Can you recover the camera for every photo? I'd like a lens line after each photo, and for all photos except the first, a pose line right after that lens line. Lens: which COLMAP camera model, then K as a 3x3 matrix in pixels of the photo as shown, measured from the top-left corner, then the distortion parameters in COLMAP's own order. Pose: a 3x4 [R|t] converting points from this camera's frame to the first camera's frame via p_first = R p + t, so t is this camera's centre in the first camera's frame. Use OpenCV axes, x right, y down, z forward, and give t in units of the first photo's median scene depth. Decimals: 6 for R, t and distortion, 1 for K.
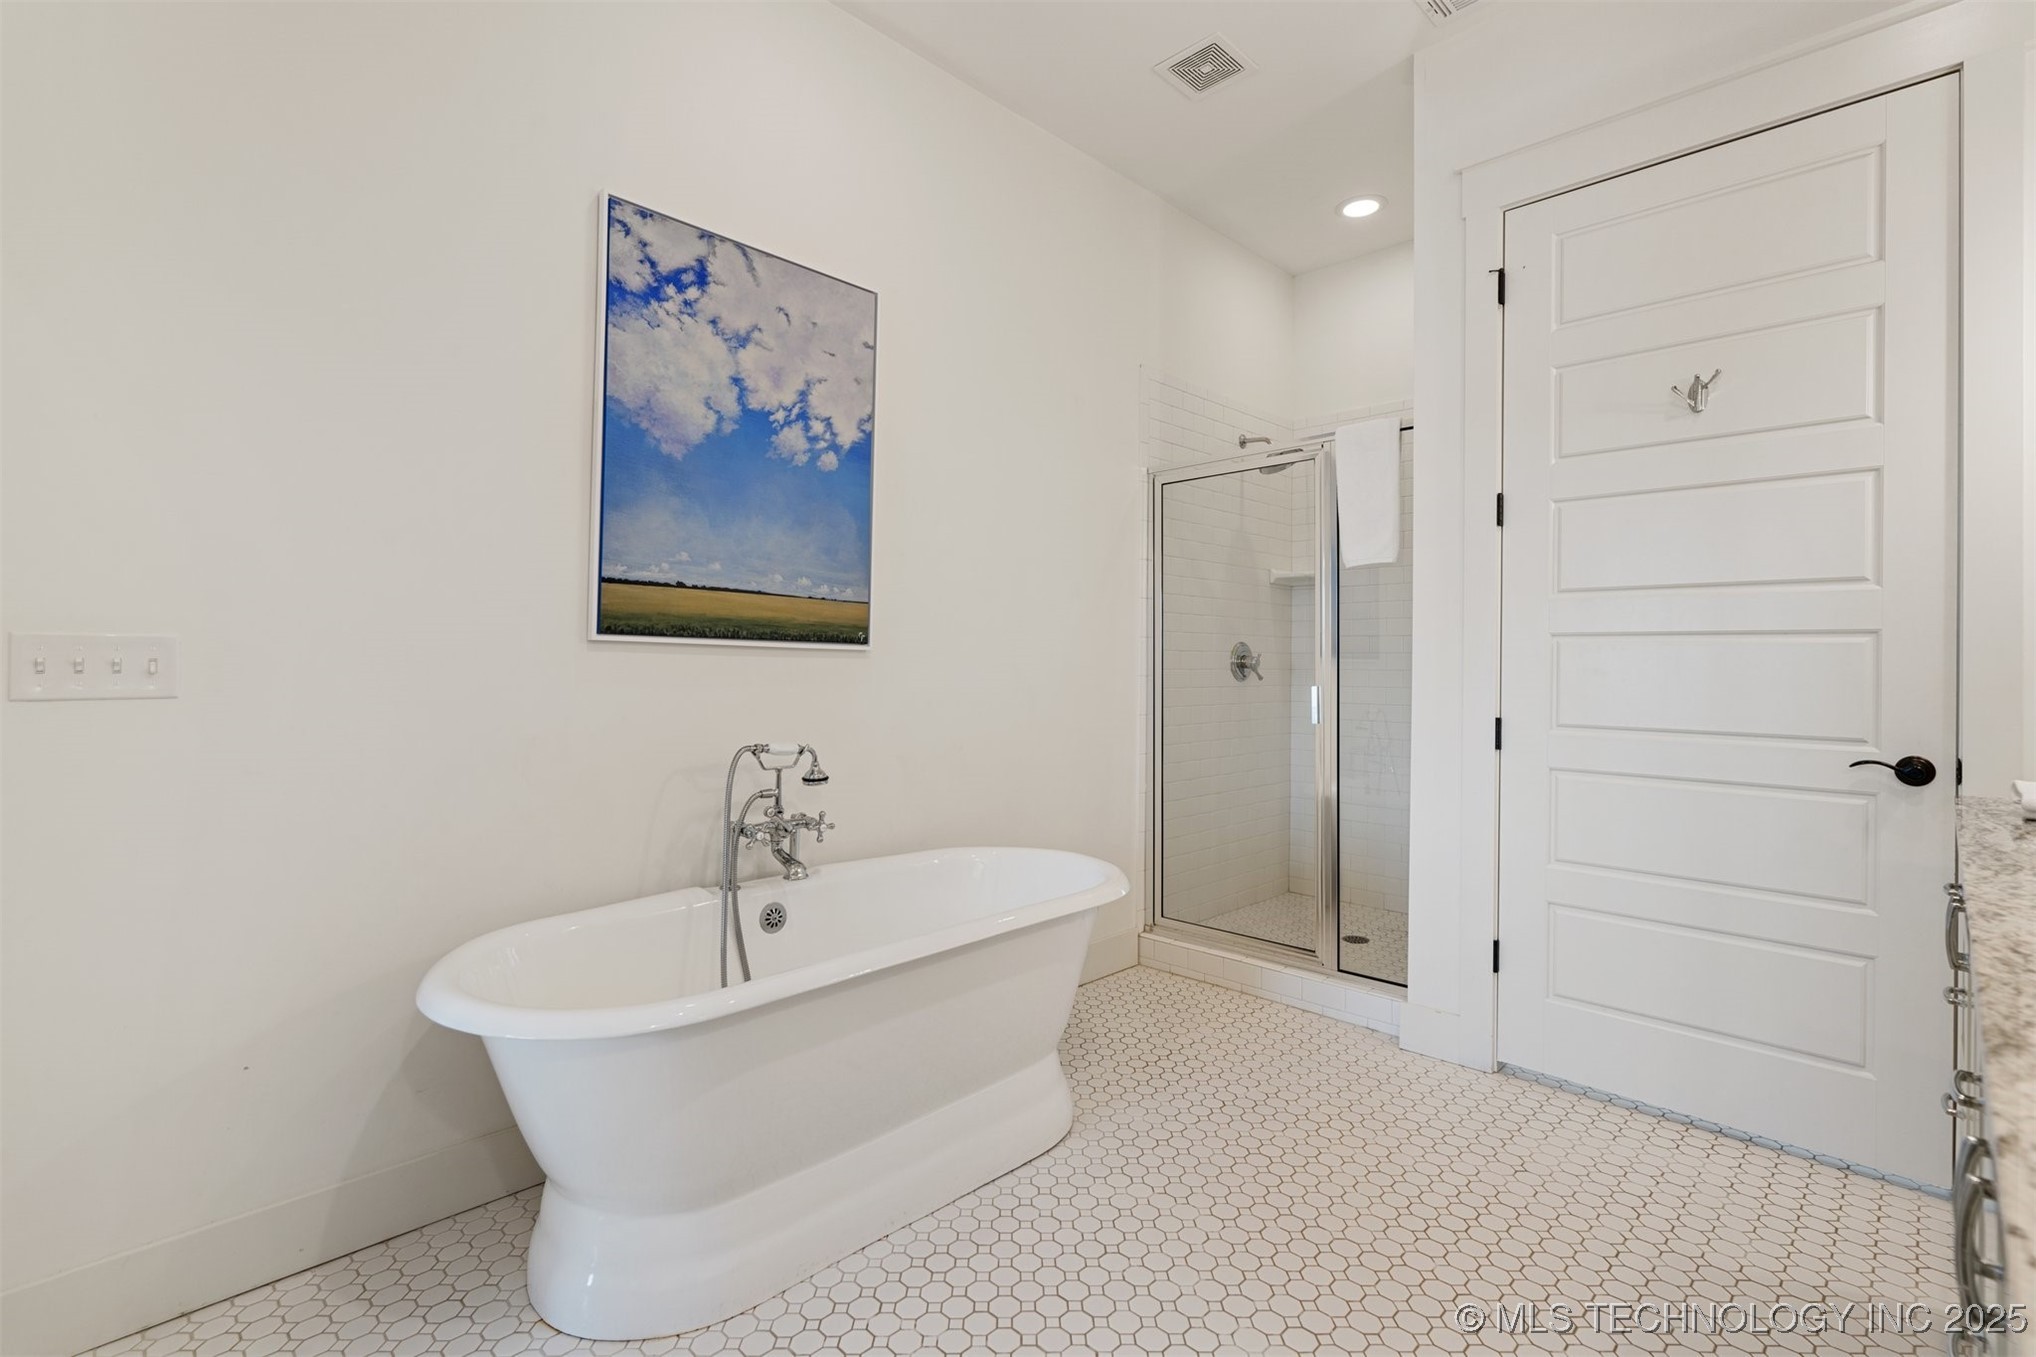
lens RADIAL K [[918.9, 0, 1003.3], [0, 918.9, 652.1], [0, 0, 1]] dist [-0.007365, 0.002020]
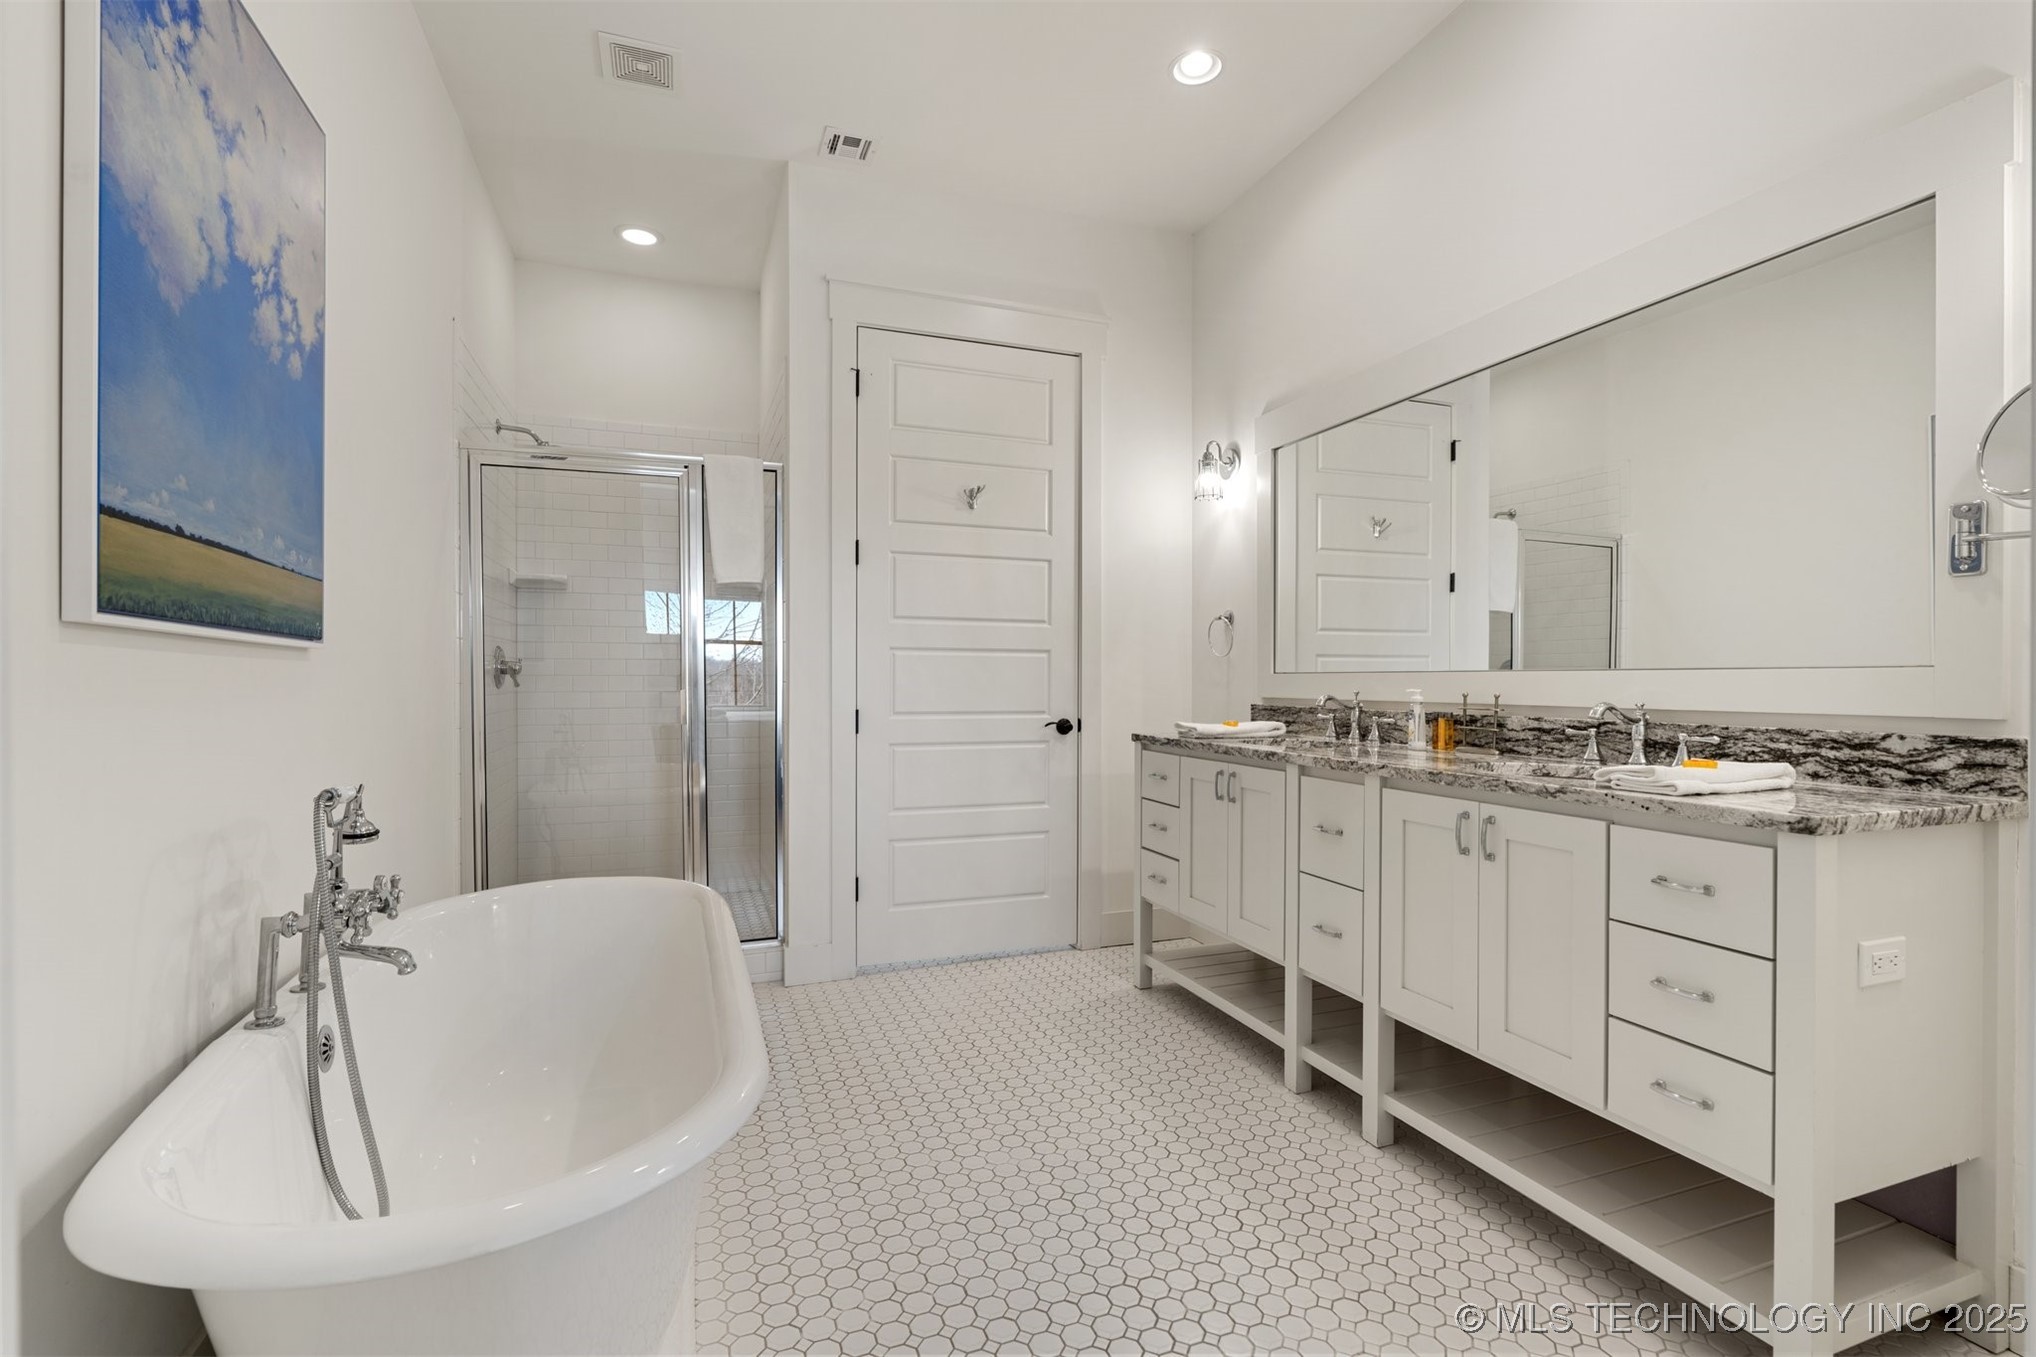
lens RADIAL K [[918.9, 0, 1009.2], [0, 918.9, 675.4], [0, 0, 1]] dist [-0.007365, 0.002020]
pose [[0.419624, -0.006044, 0.907678, -0.650083], [-0.009905, 0.999888, 0.011237, 0.005894], [-0.907644, -0.013706, 0.419518, 0.277091]]
